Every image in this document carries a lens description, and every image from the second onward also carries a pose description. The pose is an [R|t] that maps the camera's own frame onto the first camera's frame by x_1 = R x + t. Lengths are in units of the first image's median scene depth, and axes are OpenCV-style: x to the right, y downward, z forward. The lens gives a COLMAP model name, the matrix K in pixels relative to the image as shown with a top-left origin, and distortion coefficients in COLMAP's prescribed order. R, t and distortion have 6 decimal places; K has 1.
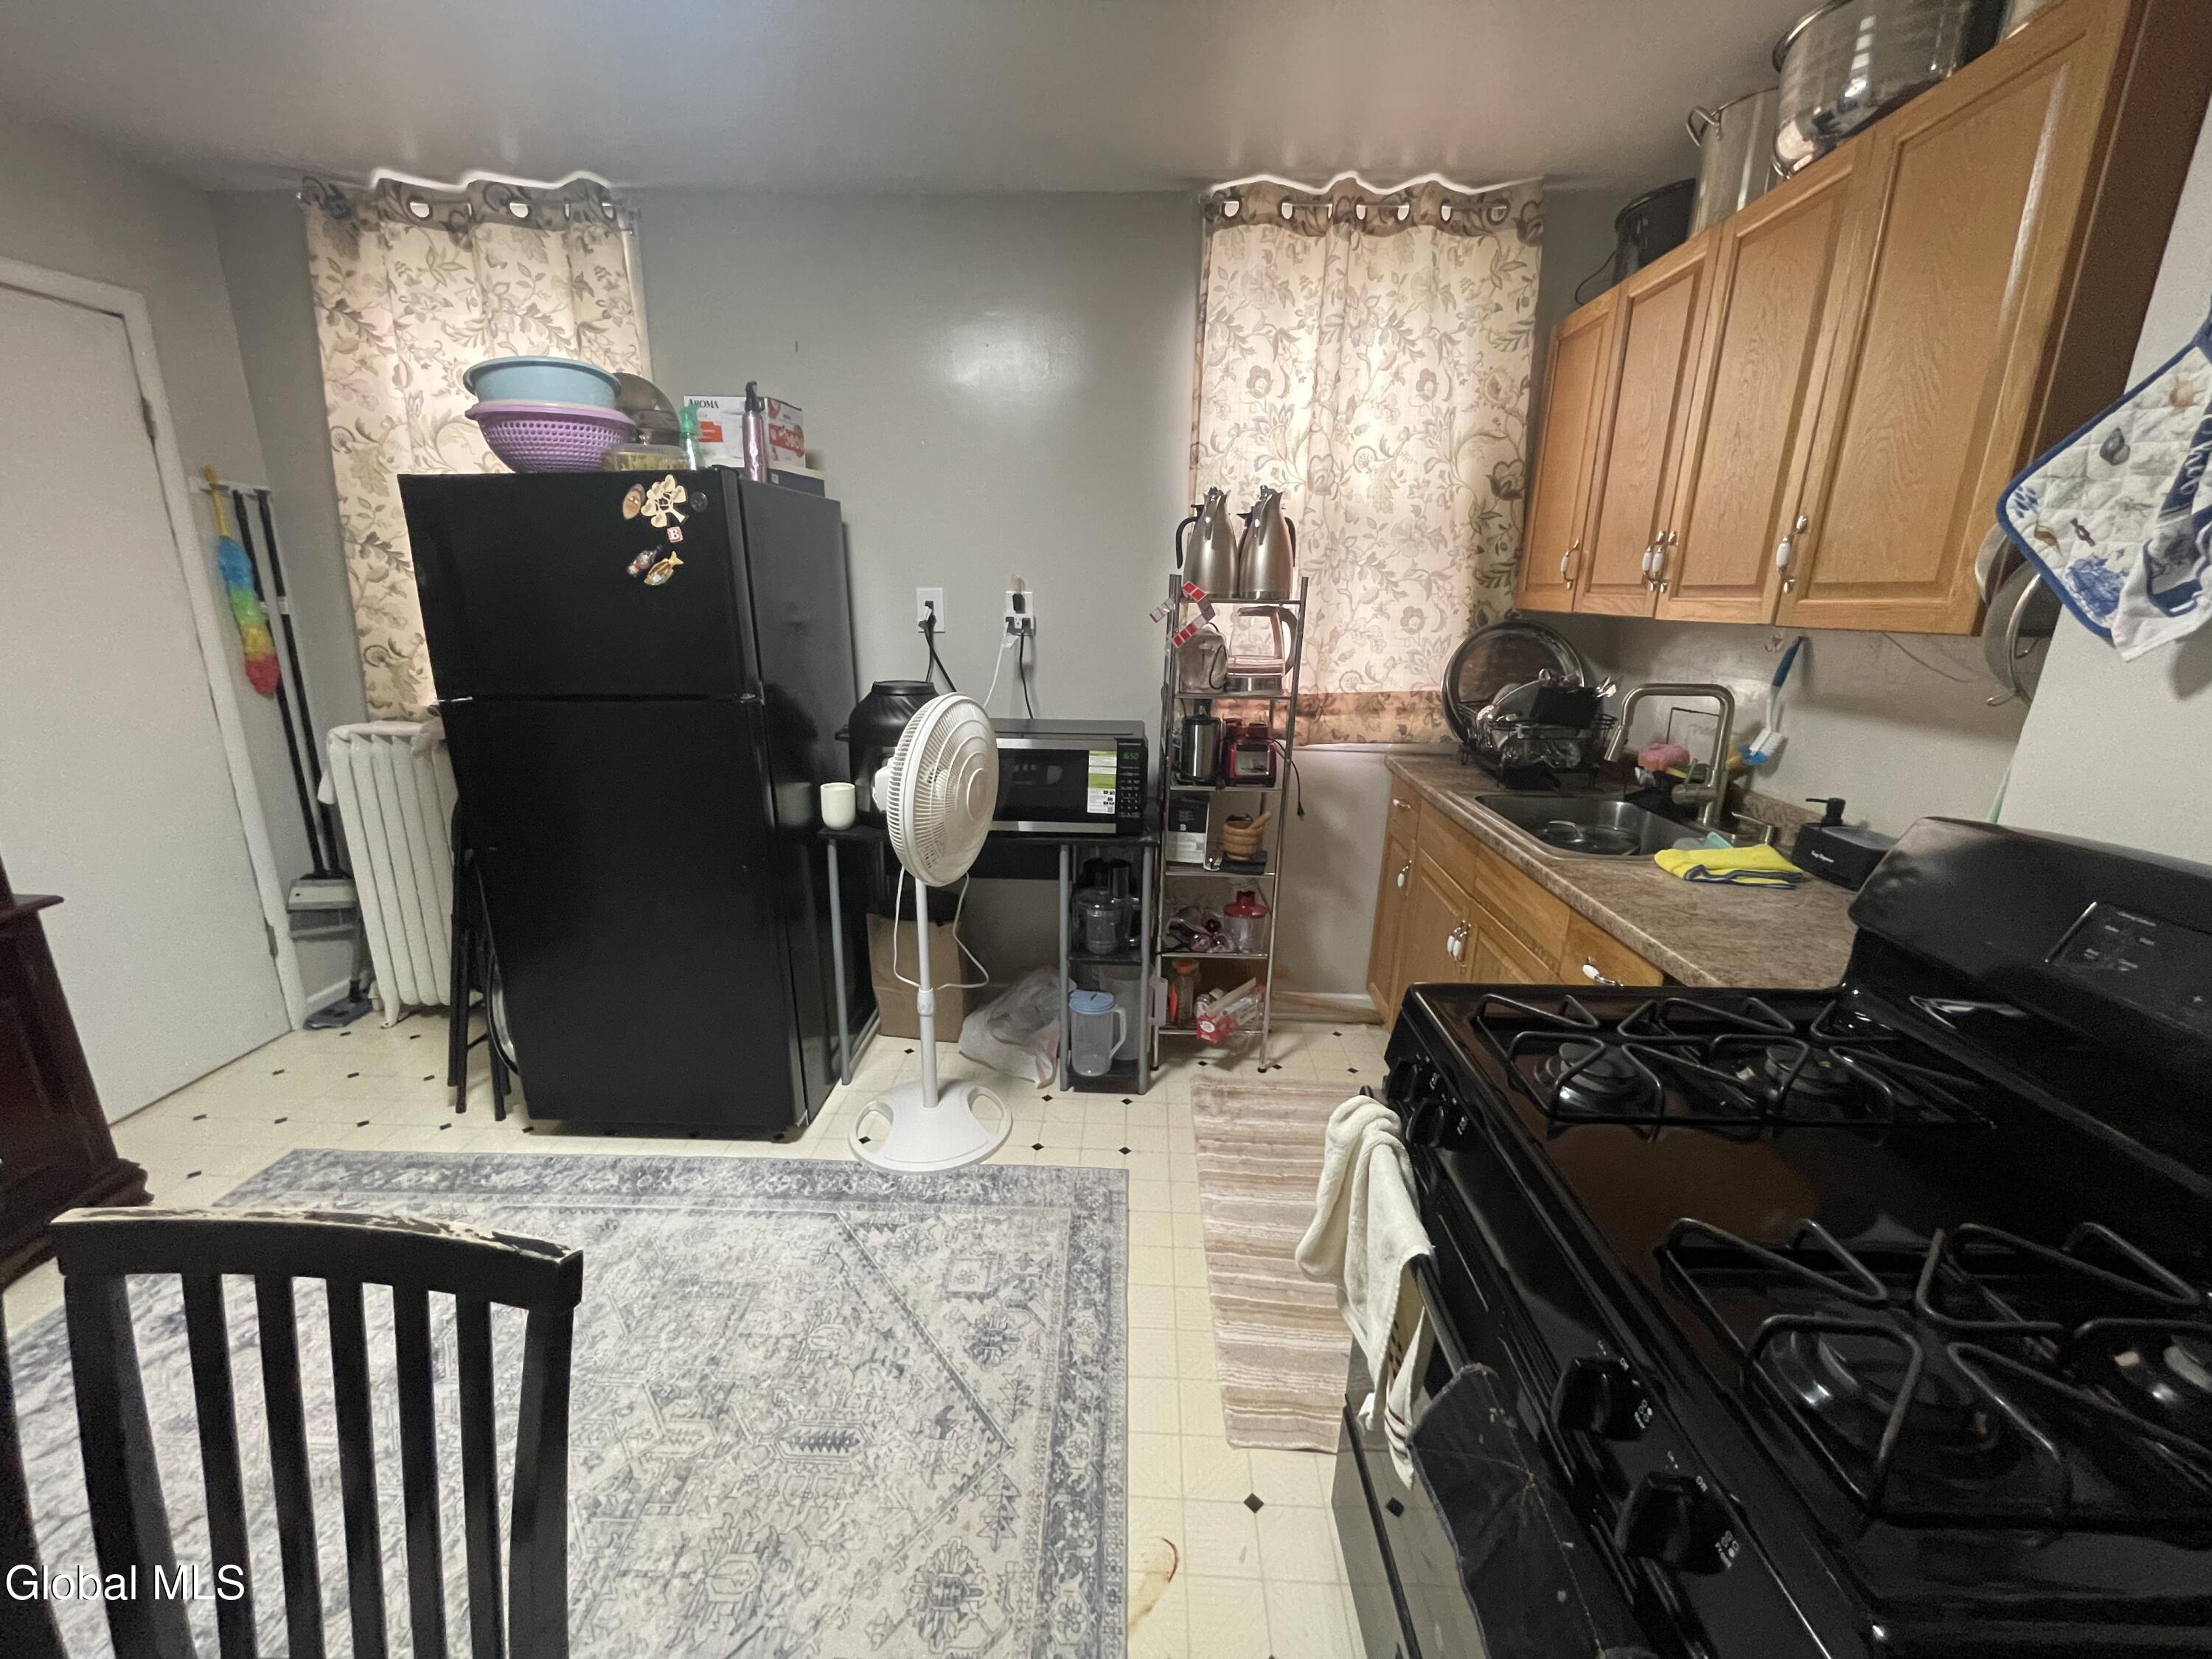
lens RADIAL K [[899.8, 0, 1097.8], [0, 899.8, 833.7], [0, 0, 1]] dist [-0.003289, -0.001525]
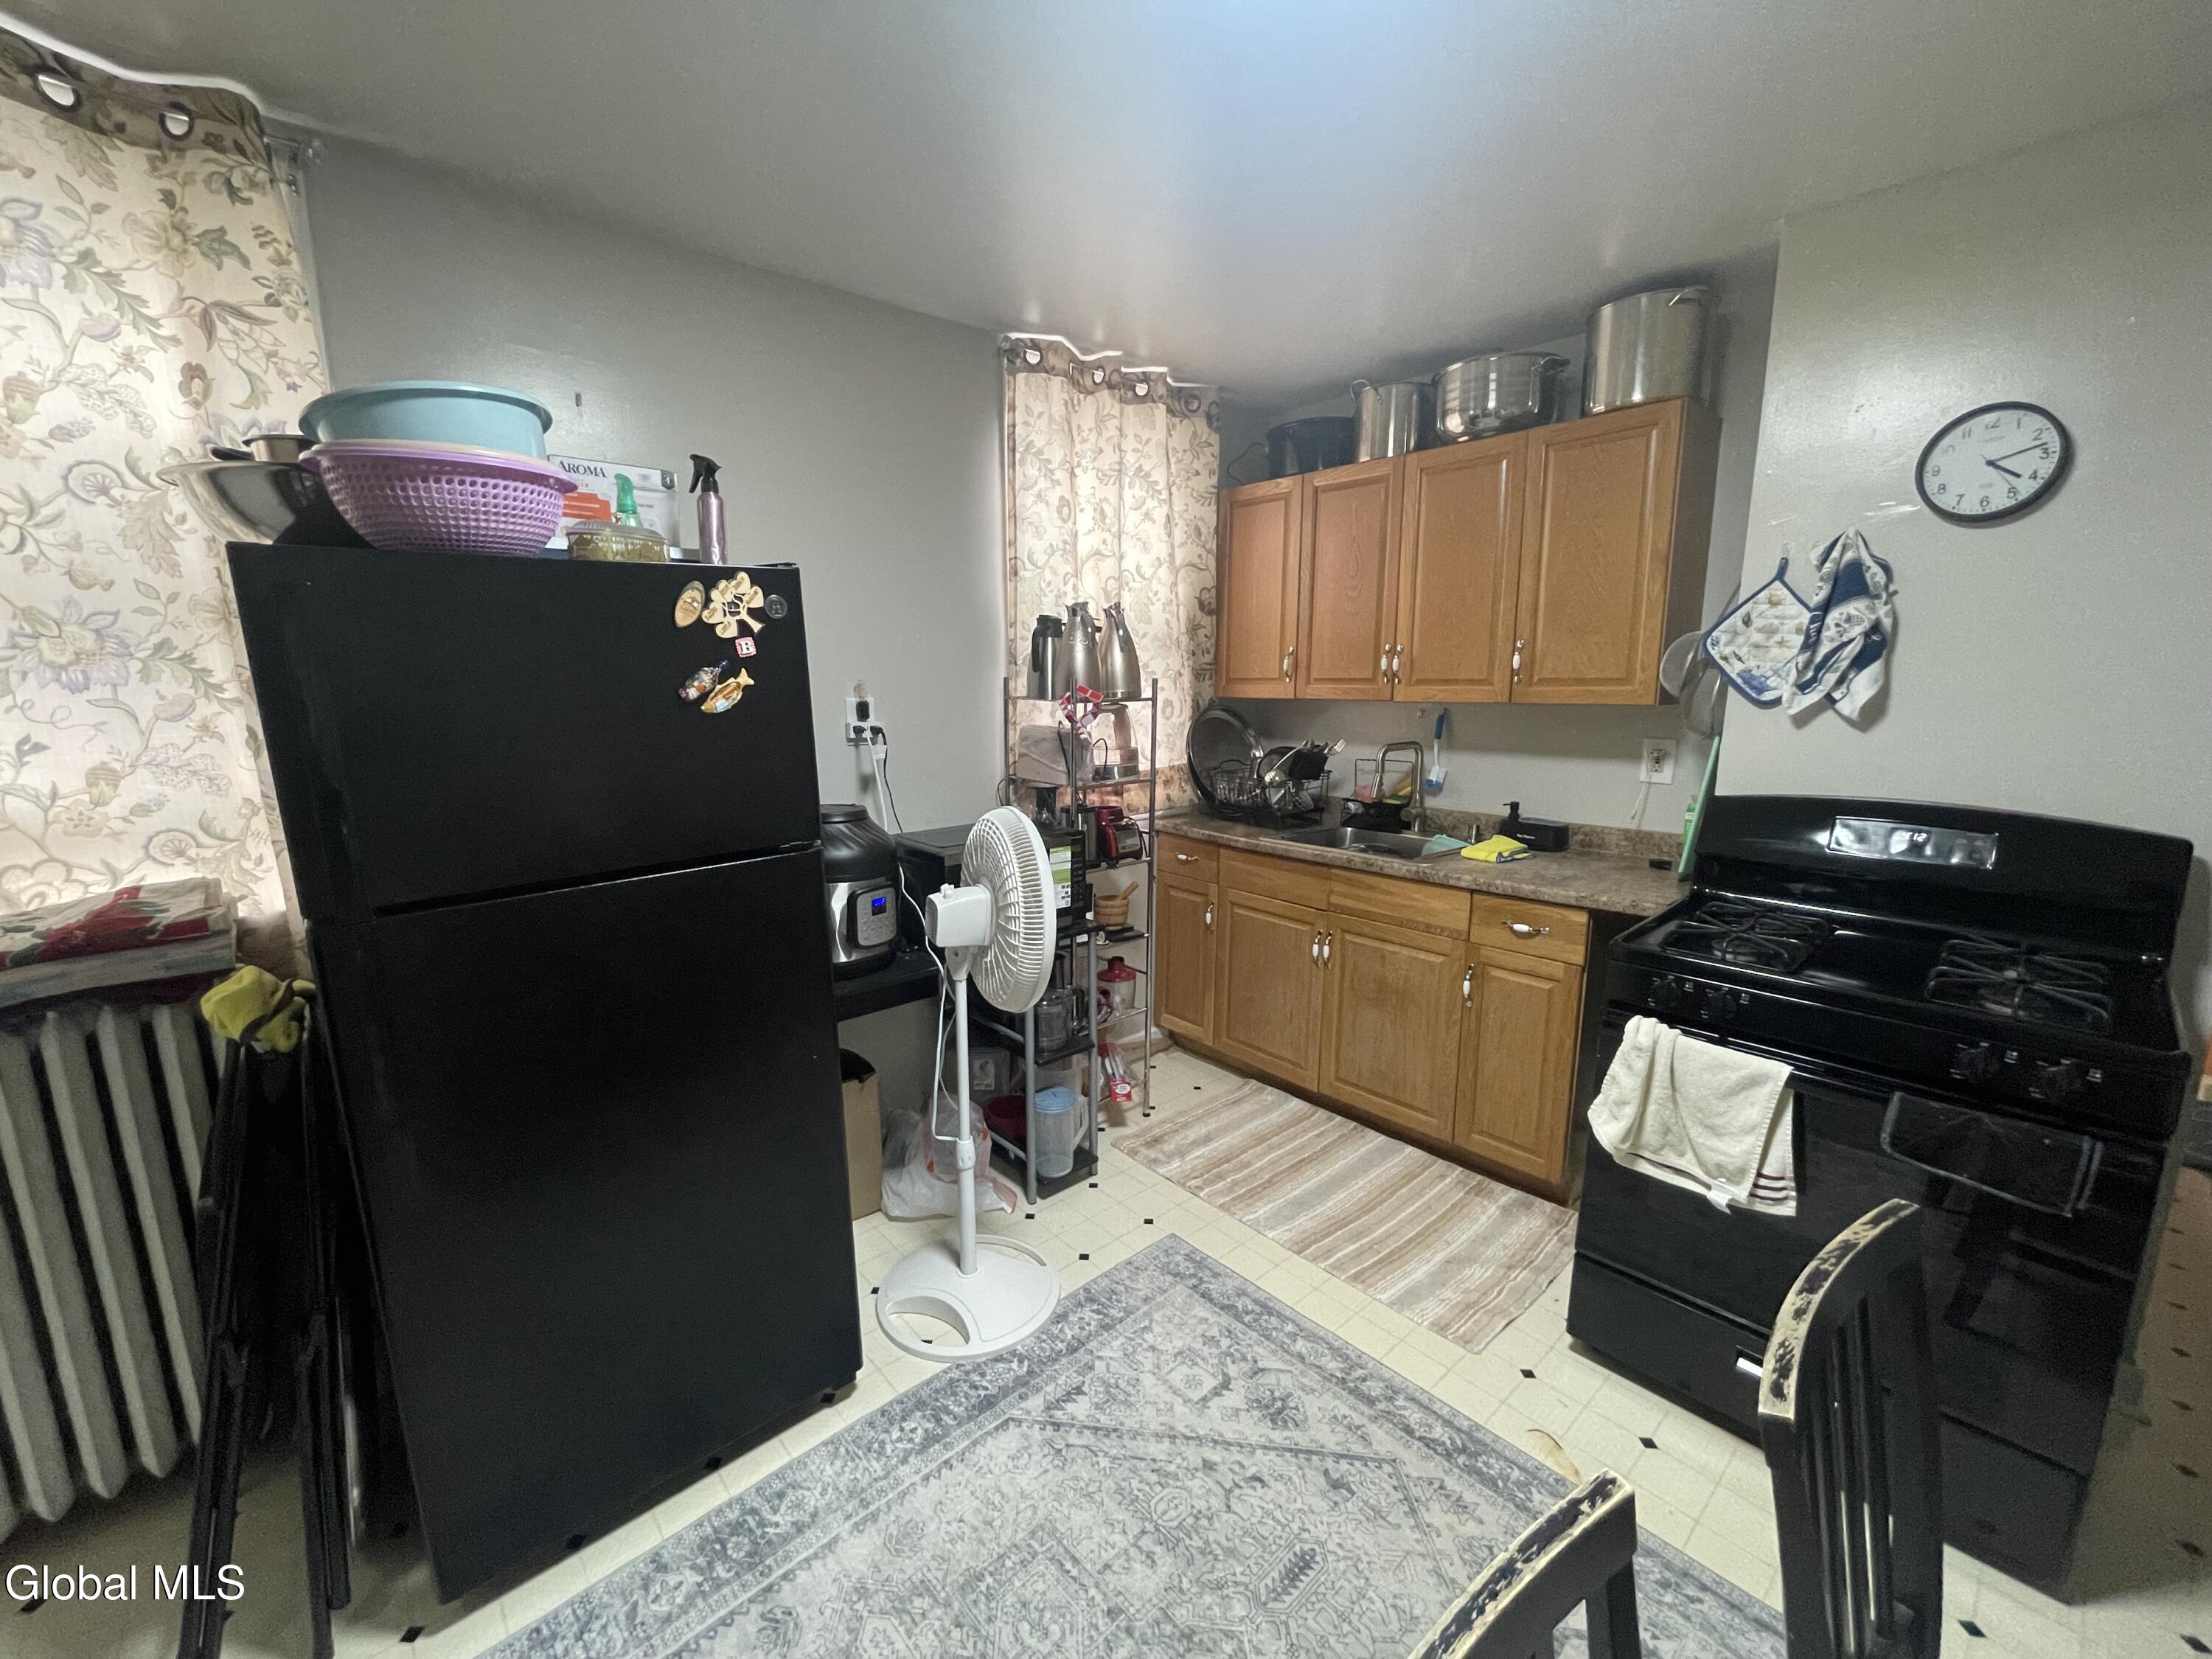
lens RADIAL K [[899.8, 0, 1105.1], [0, 899.8, 836.7], [0, 0, 1]] dist [-0.003289, -0.001525]
pose [[0.721857, -0.142591, 0.677193, -0.641459], [0.199721, 0.979831, -0.006579, -0.086084], [-0.662596, 0.139999, 0.735776, 0.202514]]
